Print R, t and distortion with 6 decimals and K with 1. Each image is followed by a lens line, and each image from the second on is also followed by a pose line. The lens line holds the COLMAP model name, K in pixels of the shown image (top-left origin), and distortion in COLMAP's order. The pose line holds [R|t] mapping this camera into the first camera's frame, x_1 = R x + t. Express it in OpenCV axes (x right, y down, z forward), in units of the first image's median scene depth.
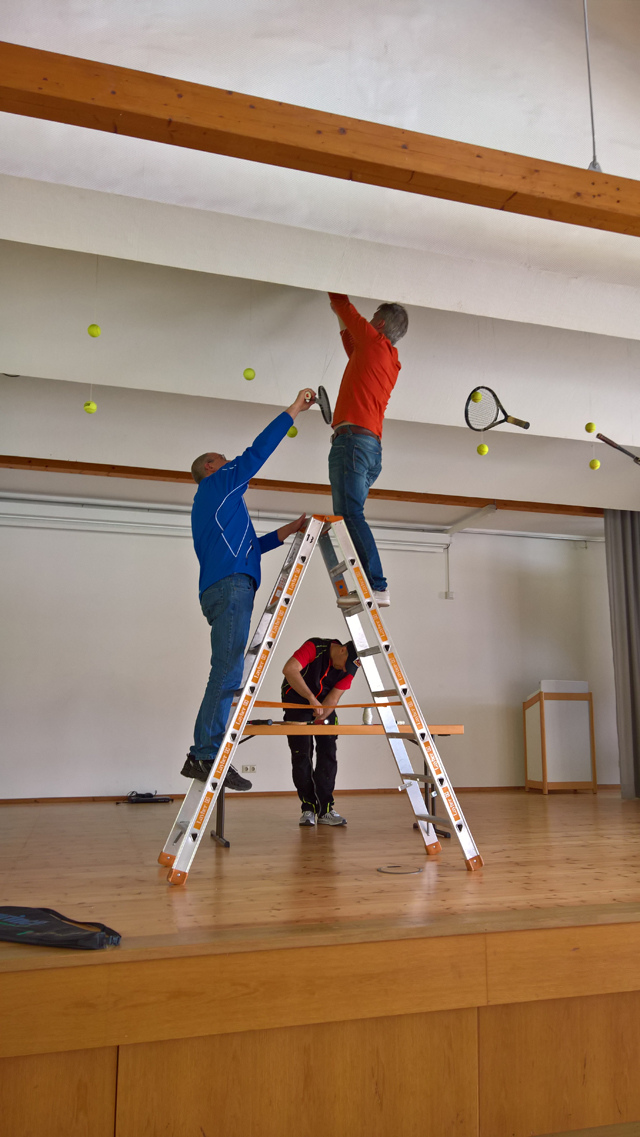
lens RADIAL K [[827.1, 0, 326.8], [0, 827.1, 572.1], [0, 0, 1]] dist [0.040085, -0.038616]
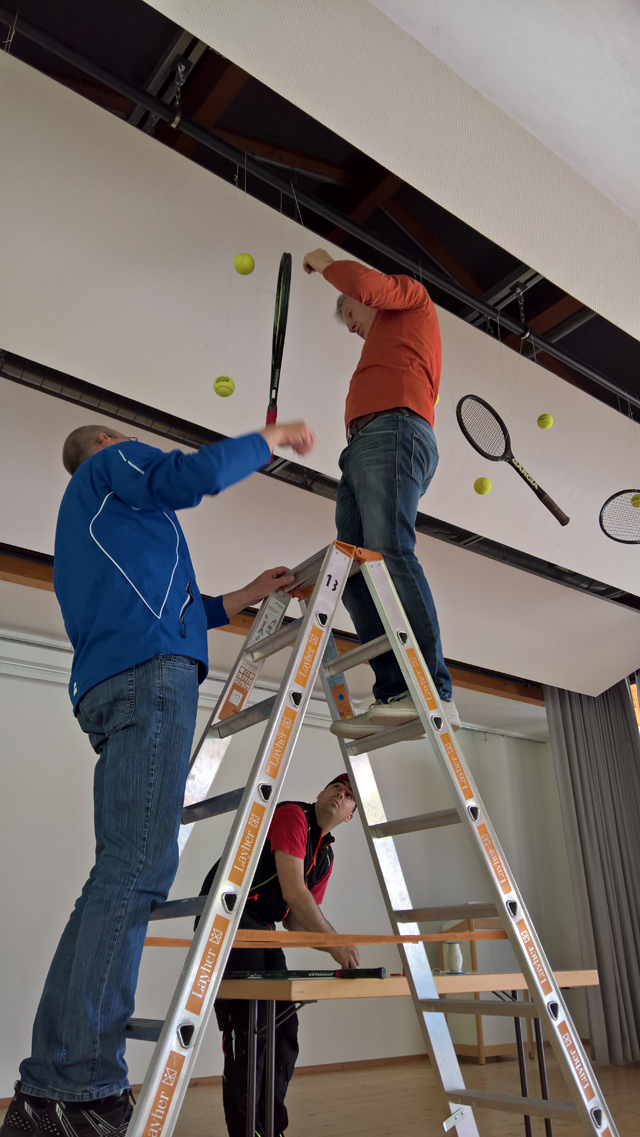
lens RADIAL K [[827.1, 0, 322.7], [0, 827.1, 563.8], [0, 0, 1]] dist [0.040085, -0.038616]
pose [[0.935964, 0.133647, 0.325746, -0.192394], [-0.043645, 0.962064, -0.269310, 0.085063], [-0.349381, 0.237848, 0.906290, 0.539597]]
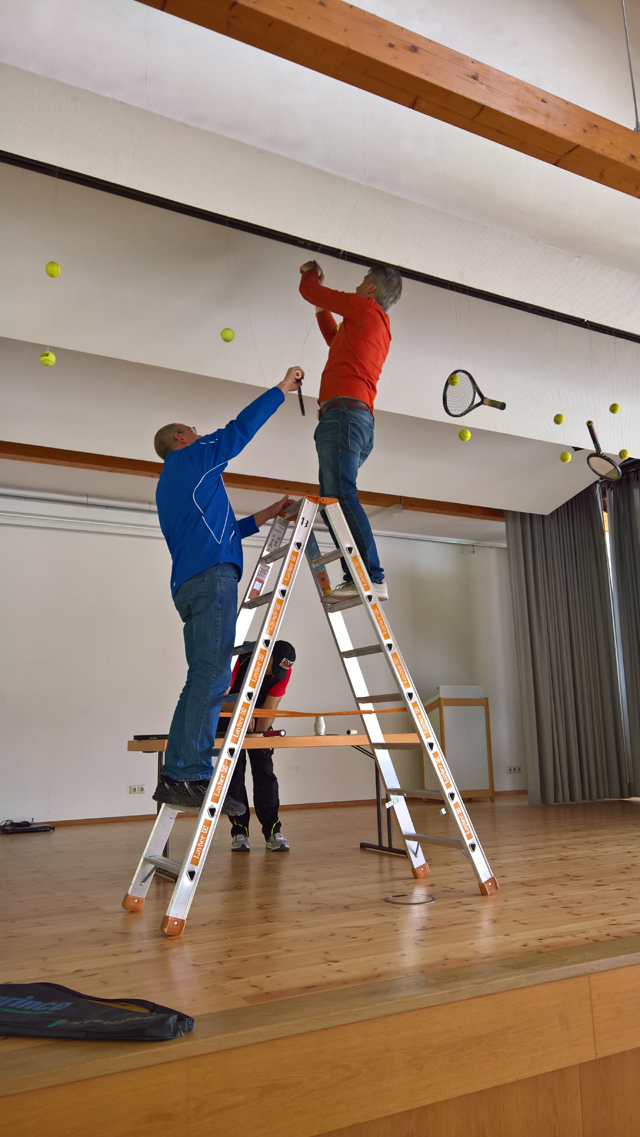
lens RADIAL K [[827.1, 0, 289.0], [0, 827.1, 554.7], [0, 0, 1]] dist [0.040085, -0.038616]
pose [[0.981086, 0.018571, 0.192678, -0.205450], [-0.011904, 0.999291, -0.035705, 0.025233], [-0.193204, 0.032736, 0.980612, 0.142064]]
